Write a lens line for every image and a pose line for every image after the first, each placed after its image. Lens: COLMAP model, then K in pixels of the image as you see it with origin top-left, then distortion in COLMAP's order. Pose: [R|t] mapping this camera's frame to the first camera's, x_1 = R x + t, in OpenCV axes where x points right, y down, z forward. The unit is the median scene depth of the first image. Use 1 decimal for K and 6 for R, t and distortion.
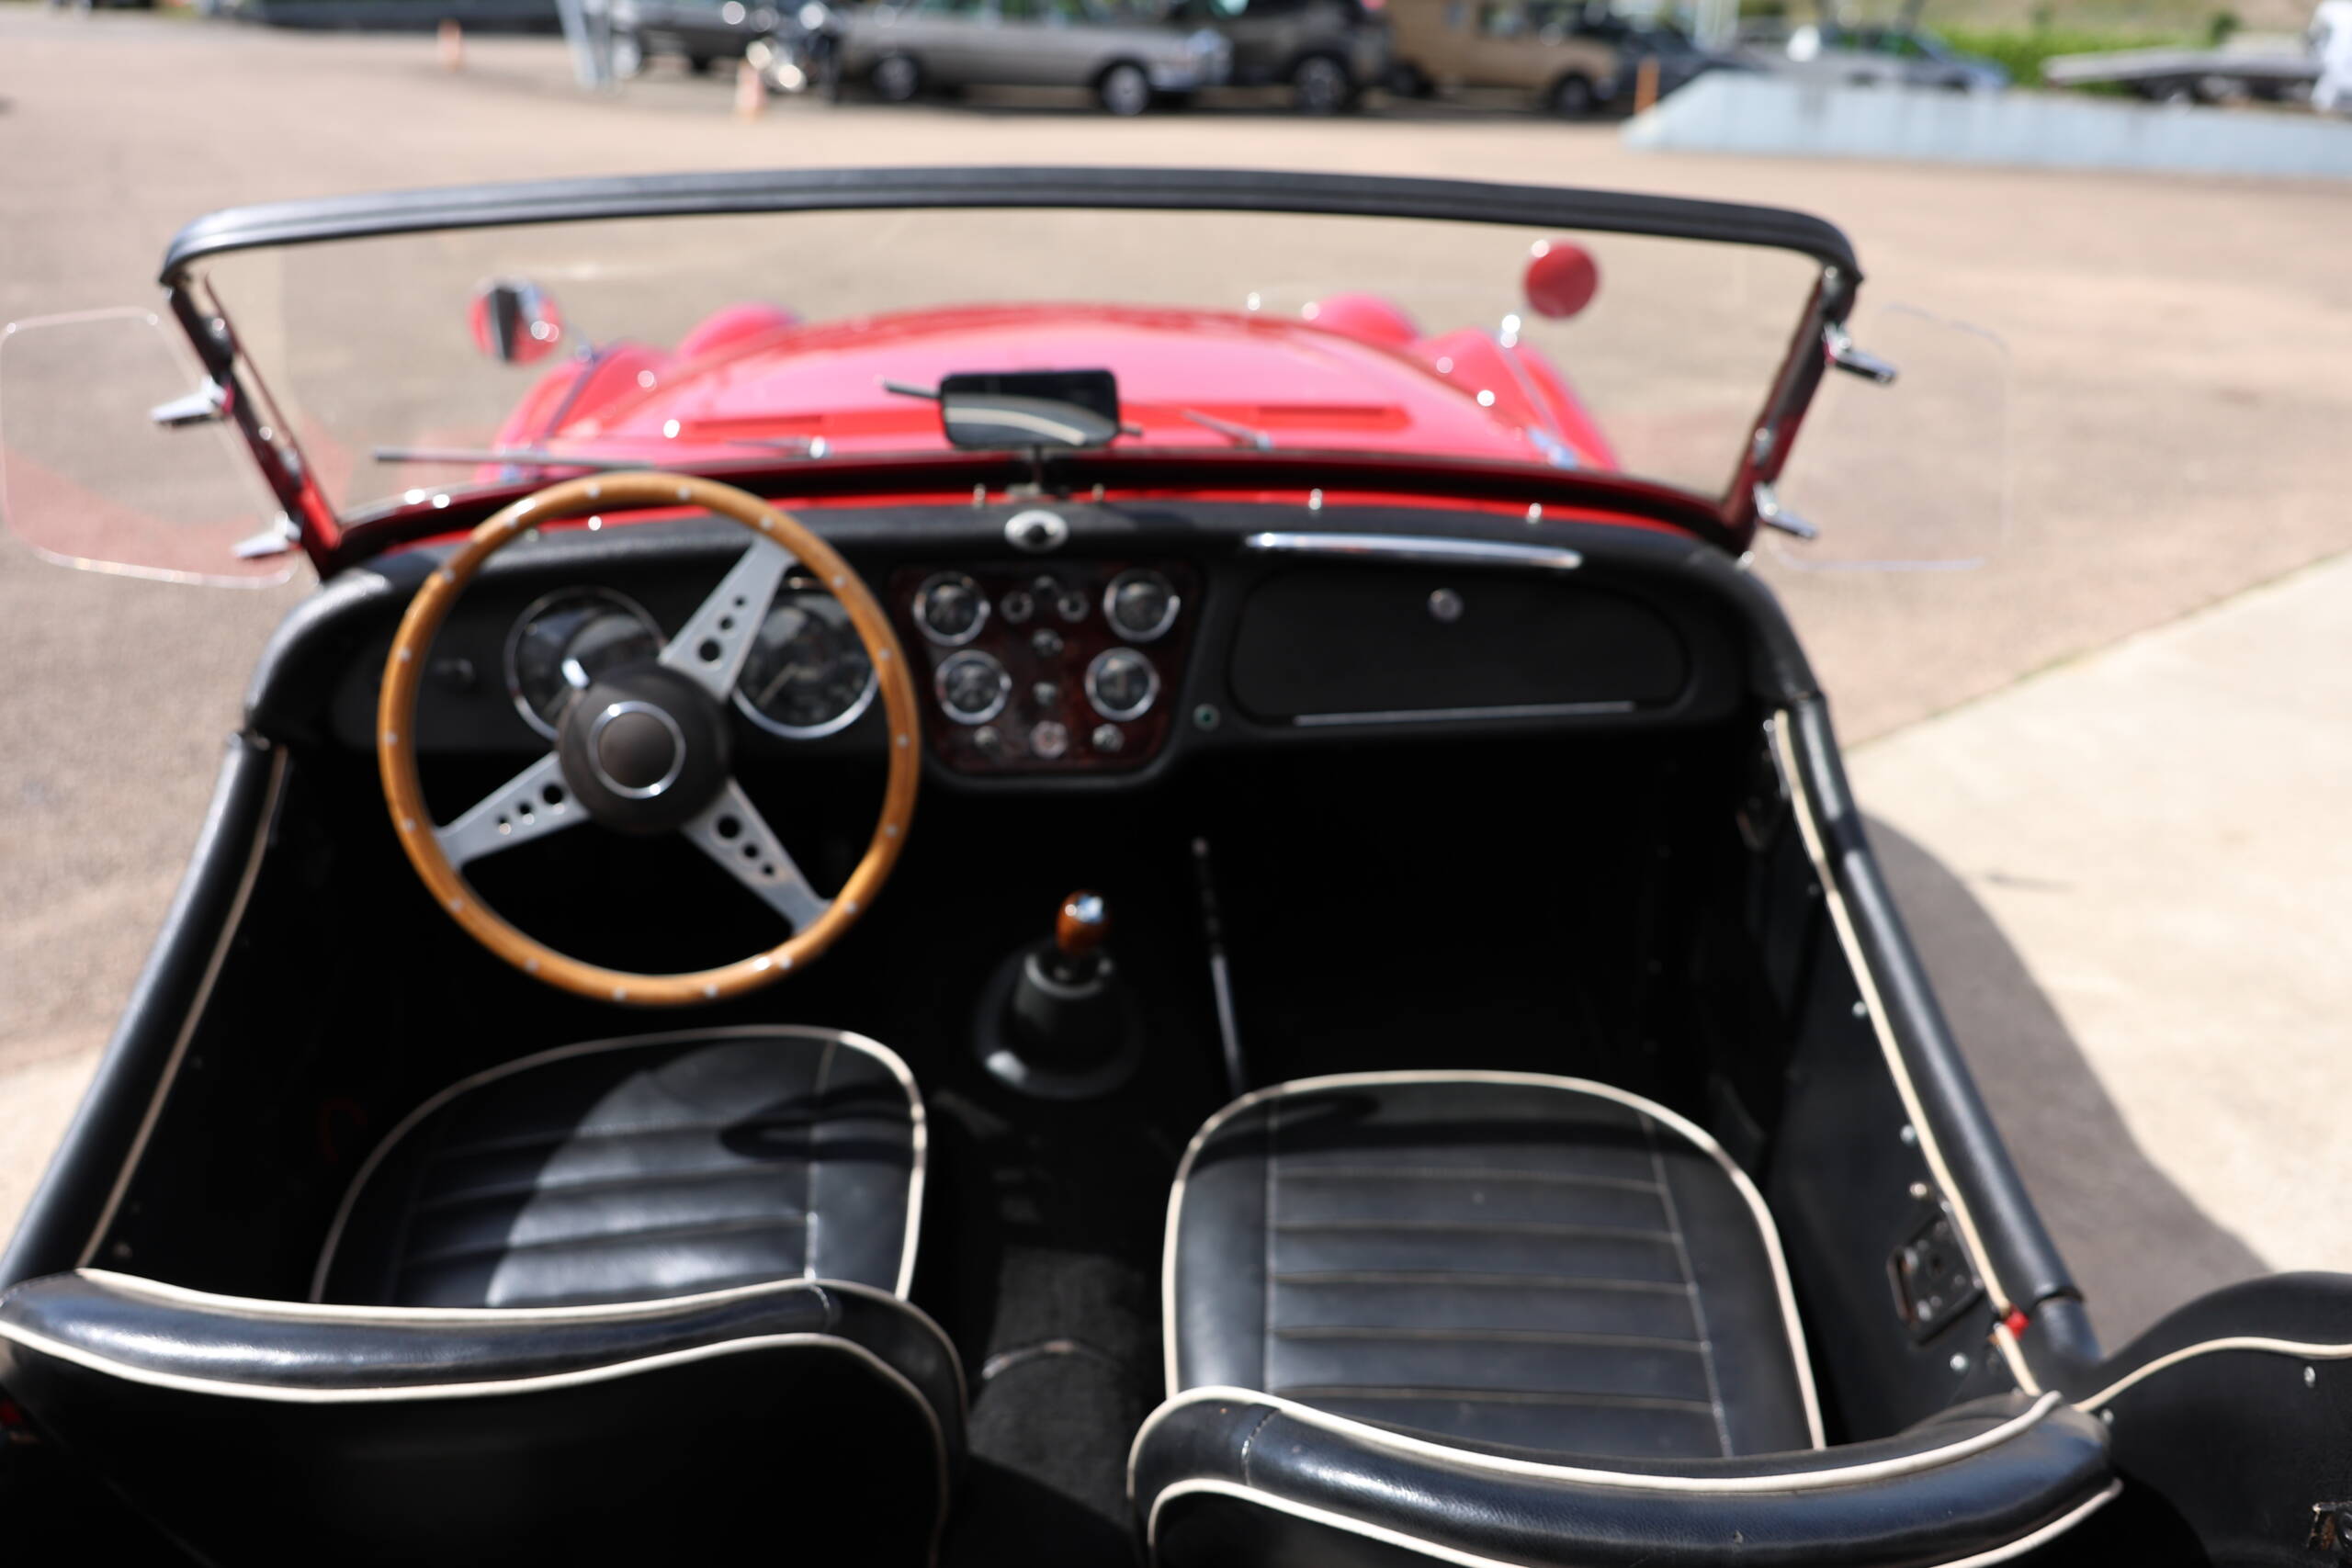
lens RADIAL K [[1841.7, 0, 1176.0], [0, 1841.7, 784.0], [0, 0, 1]] dist [-0.005057, -0.004948]
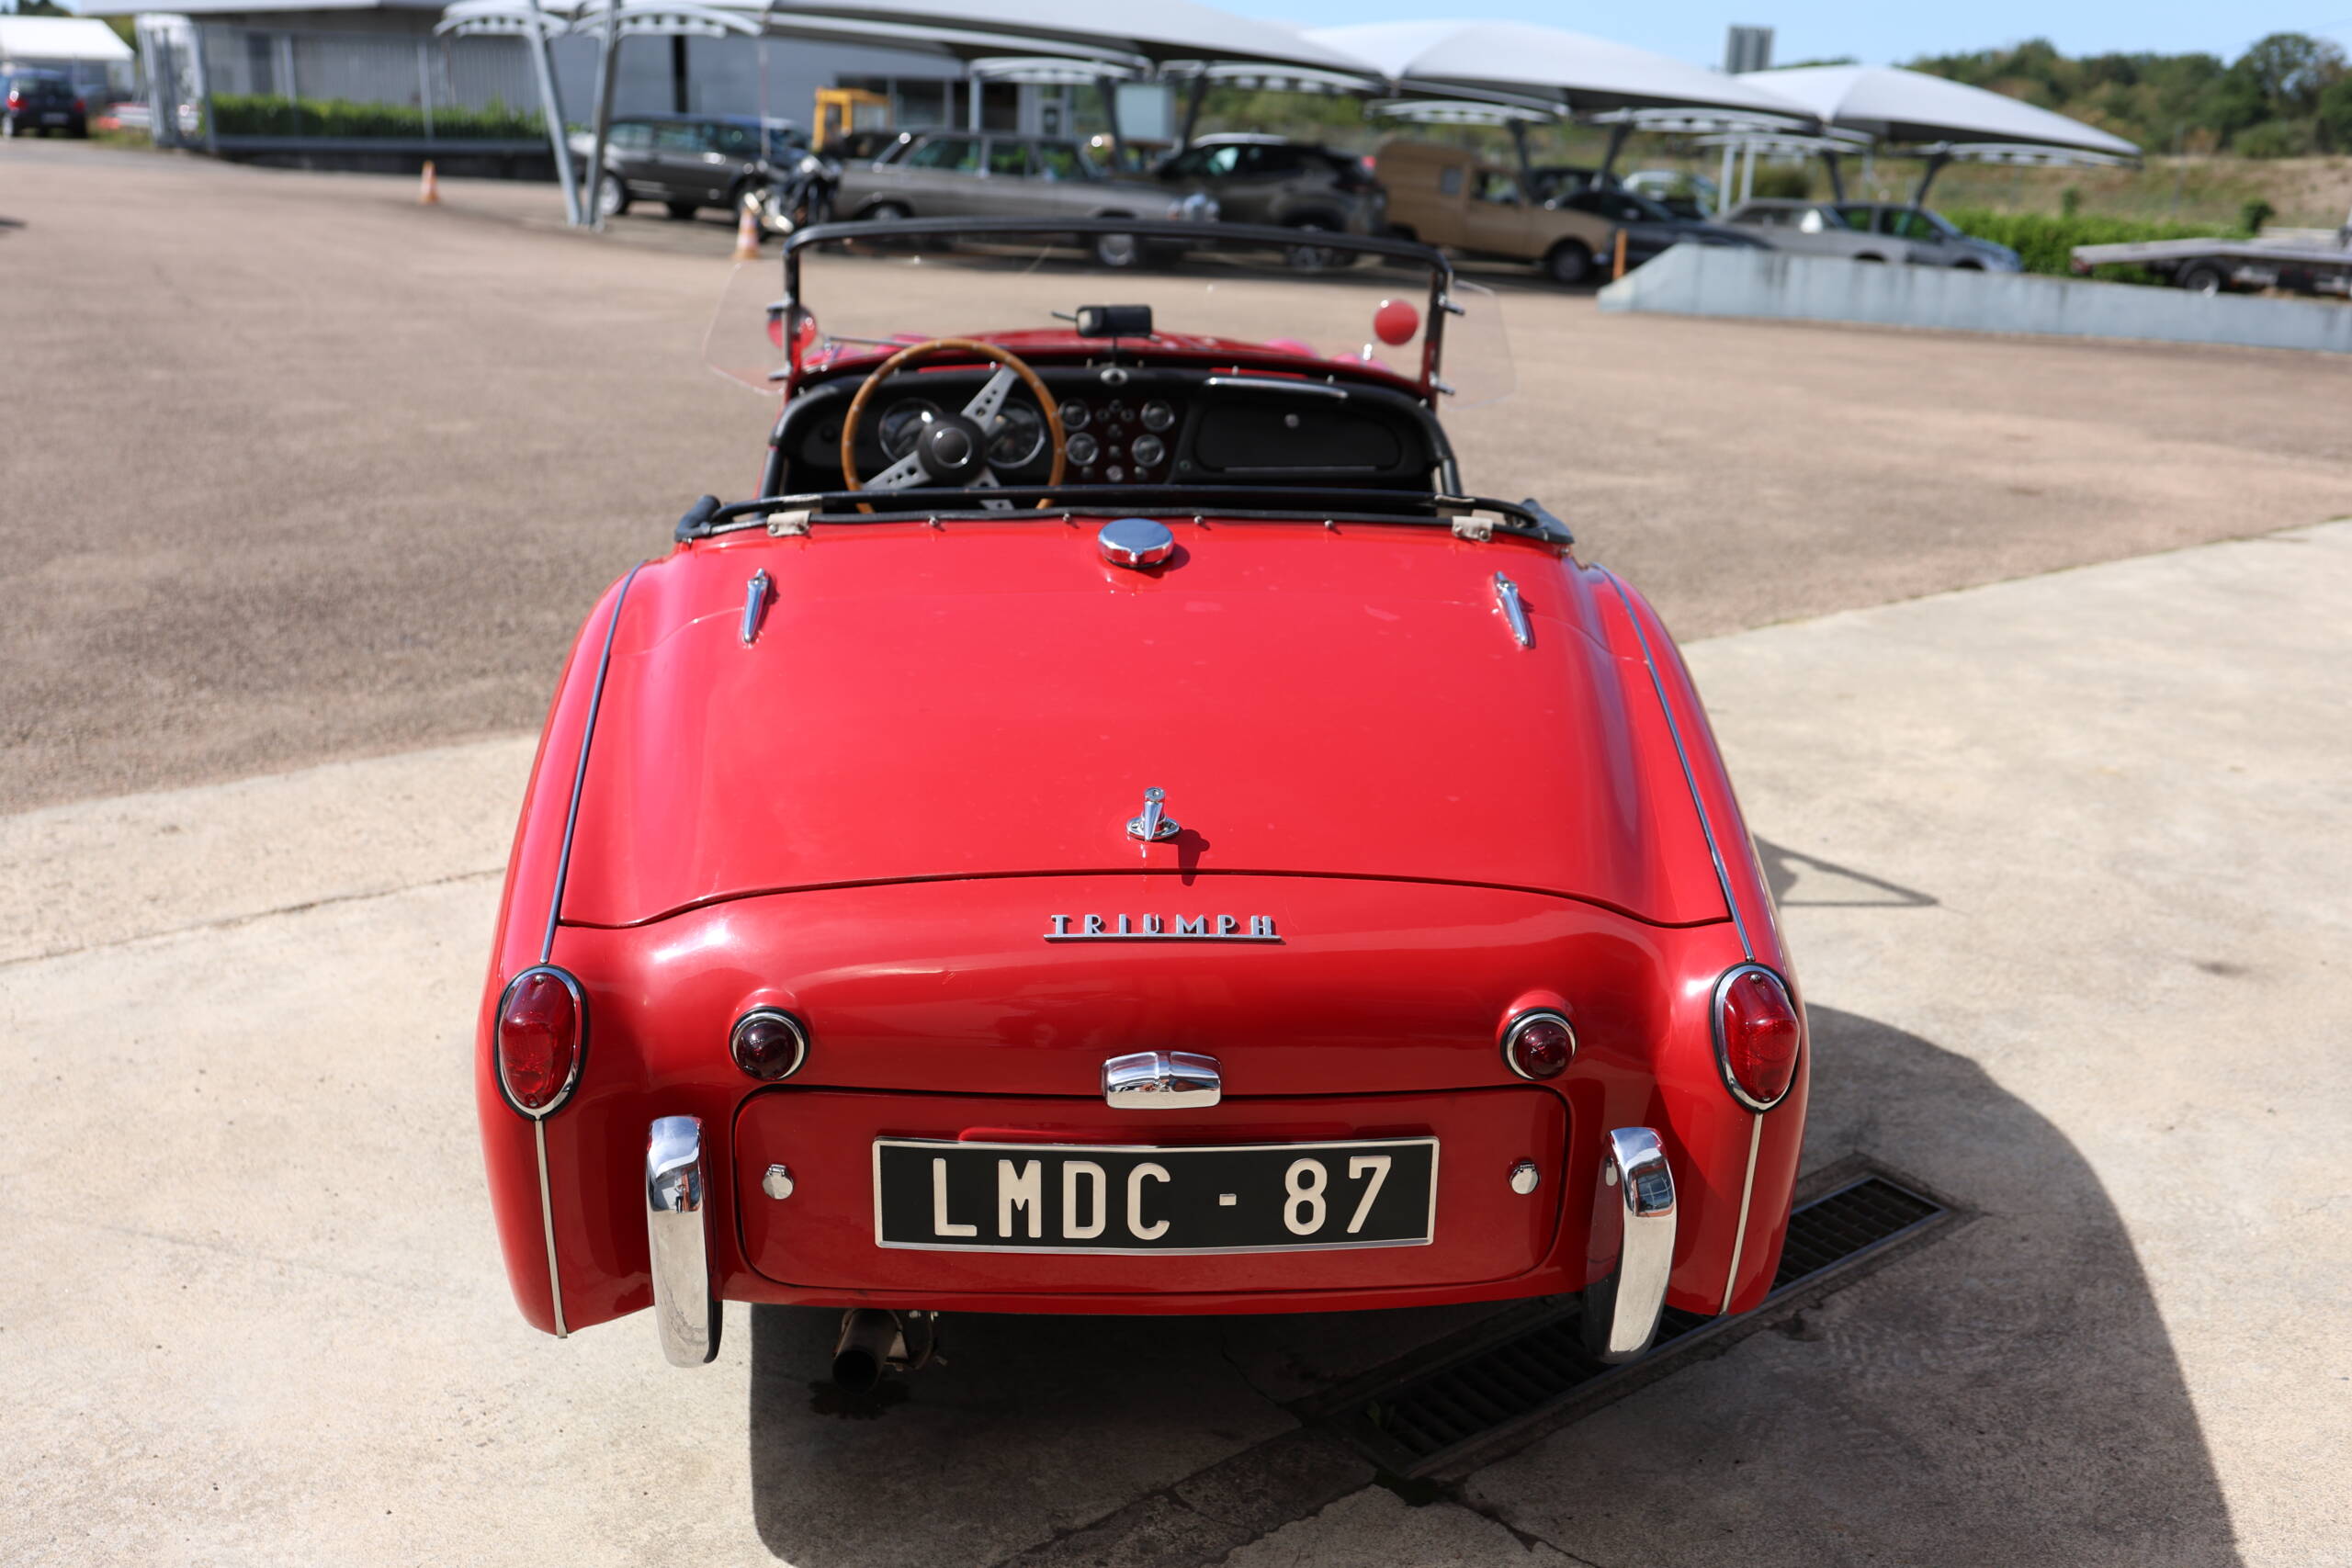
lens RADIAL K [[2108.8, 0, 1176.0], [0, 2108.8, 784.0], [0, 0, 1]] dist [0.011536, -0.015038]
pose [[0.999607, 0.026006, 0.010435, -0.011607], [-0.024626, 0.992988, -0.115620, 0.648608], [-0.013368, 0.115318, 0.993239, -1.518156]]
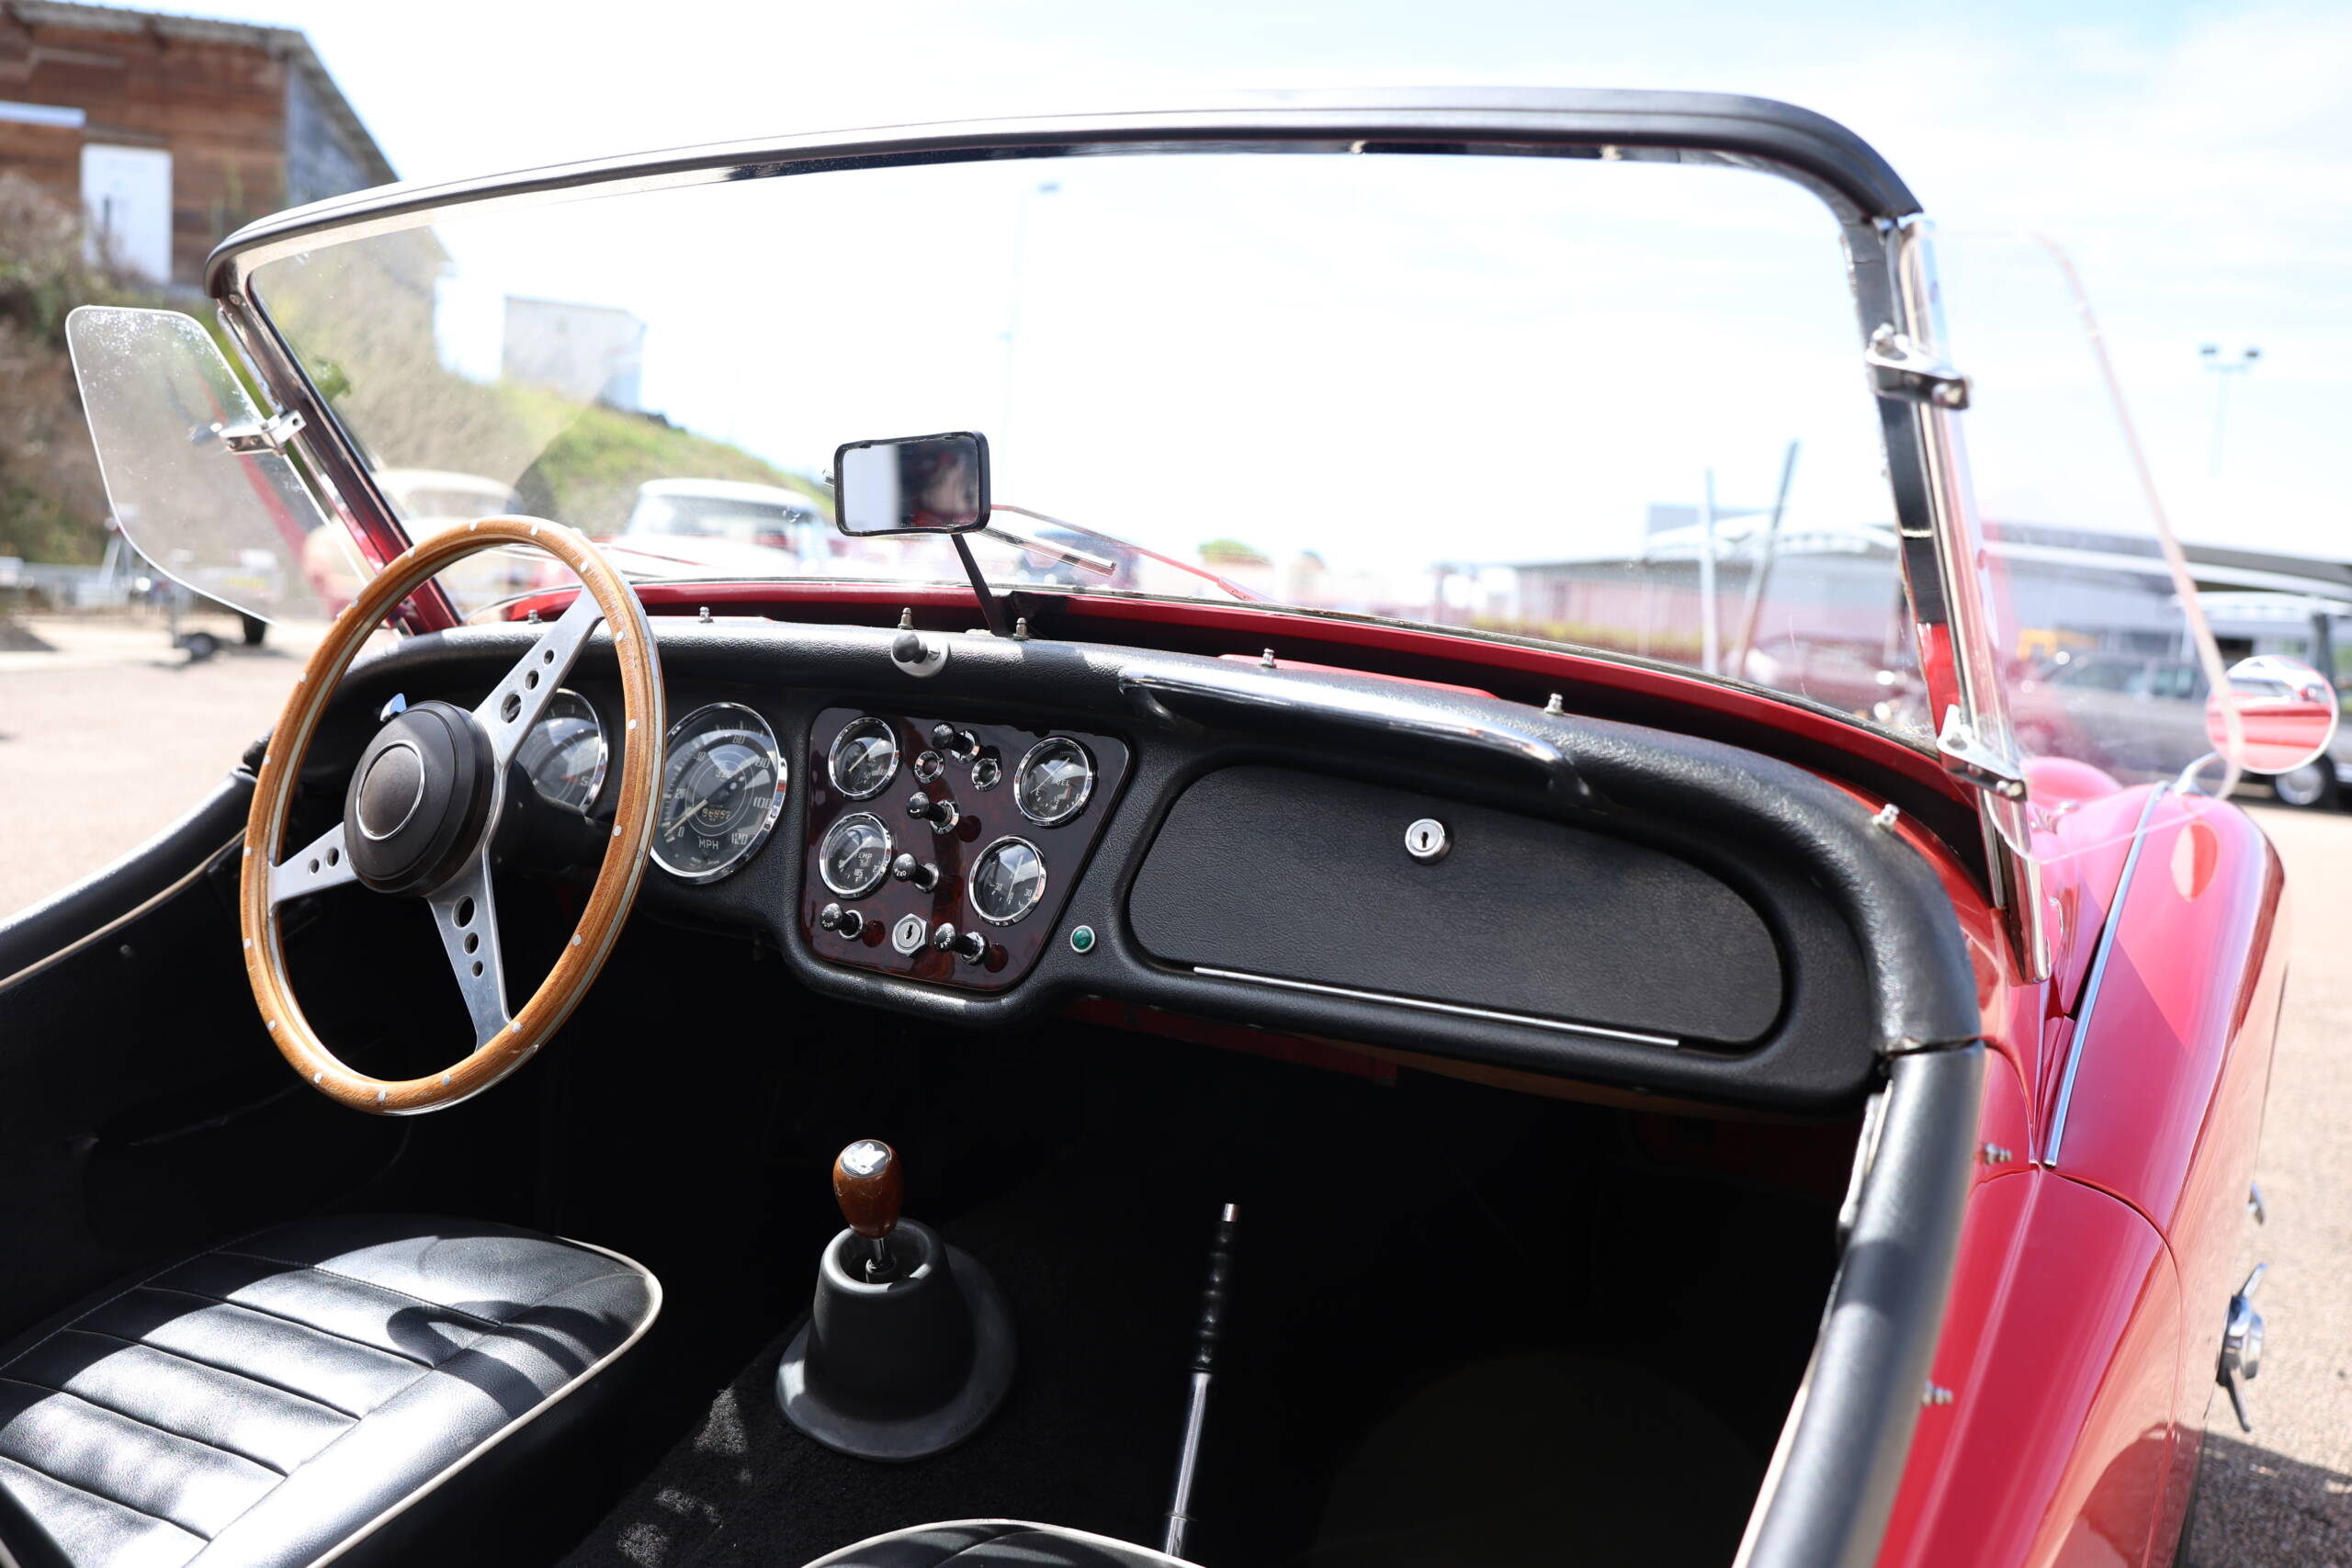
lens RADIAL K [[1841.7, 0, 1176.0], [0, 1841.7, 784.0], [0, 0, 1]] dist [-0.005057, -0.004948]
pose [[0.815938, 0.108098, -0.567944, 0.448304], [-0.295091, 0.922632, -0.248337, 0.075365], [0.497158, 0.370222, 0.784709, 0.431906]]
